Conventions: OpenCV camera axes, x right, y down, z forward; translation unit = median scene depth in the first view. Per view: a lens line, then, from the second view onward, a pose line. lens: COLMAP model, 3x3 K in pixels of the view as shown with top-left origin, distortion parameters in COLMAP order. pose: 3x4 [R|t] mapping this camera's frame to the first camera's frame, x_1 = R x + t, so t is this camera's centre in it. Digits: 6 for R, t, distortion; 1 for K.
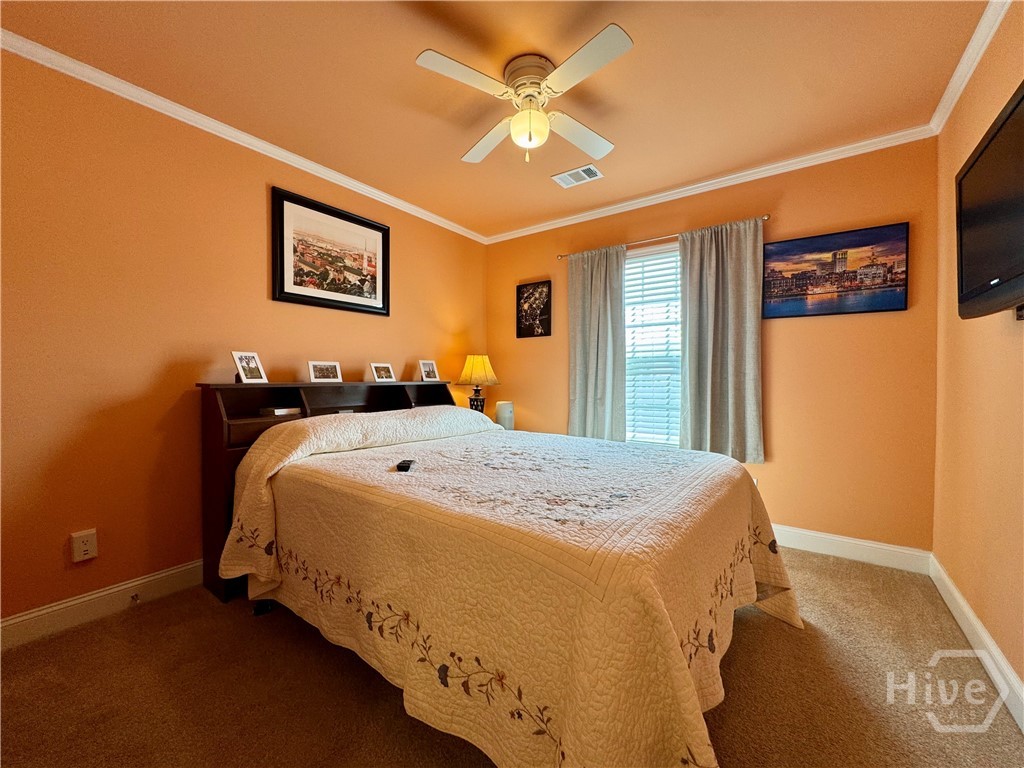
lens RADIAL K [[408.3, 0, 513.2], [0, 408.3, 379.9], [0, 0, 1]] dist [-0.003271, 0.000252]
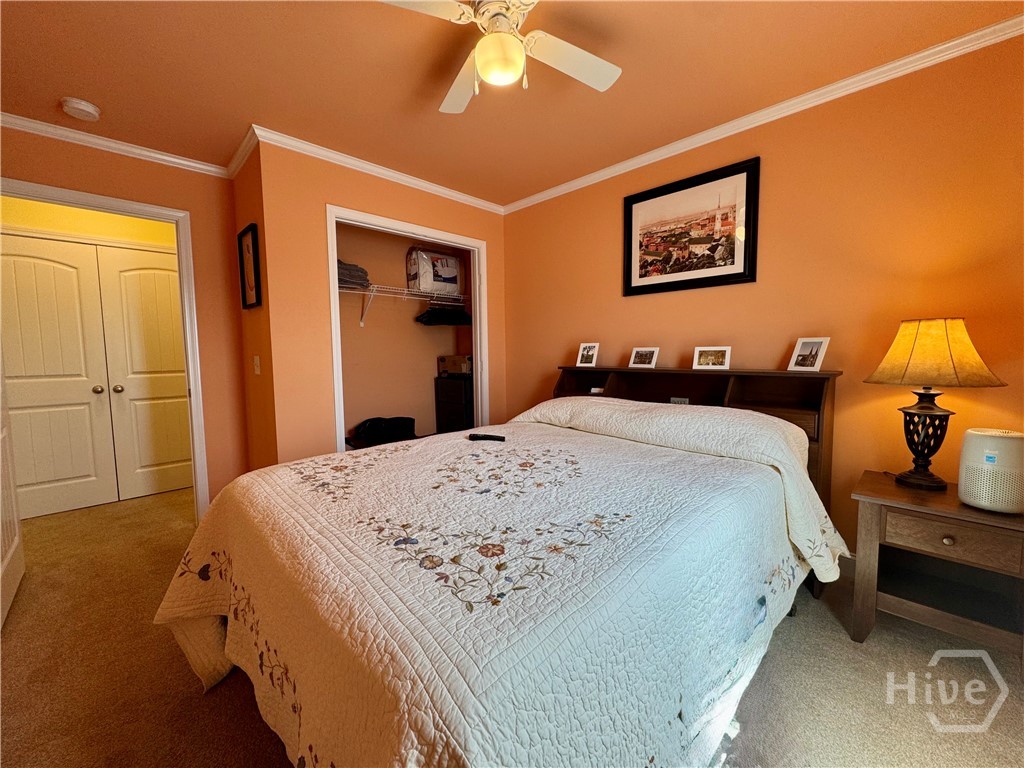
lens RADIAL K [[408.3, 0, 512.3], [0, 408.3, 381.7], [0, 0, 1]] dist [-0.003271, 0.000252]
pose [[-0.150150, 0.070314, -0.986160, 0.564418], [-0.002562, 0.997437, 0.071509, -0.029158], [0.988660, 0.013263, -0.149585, 0.759318]]
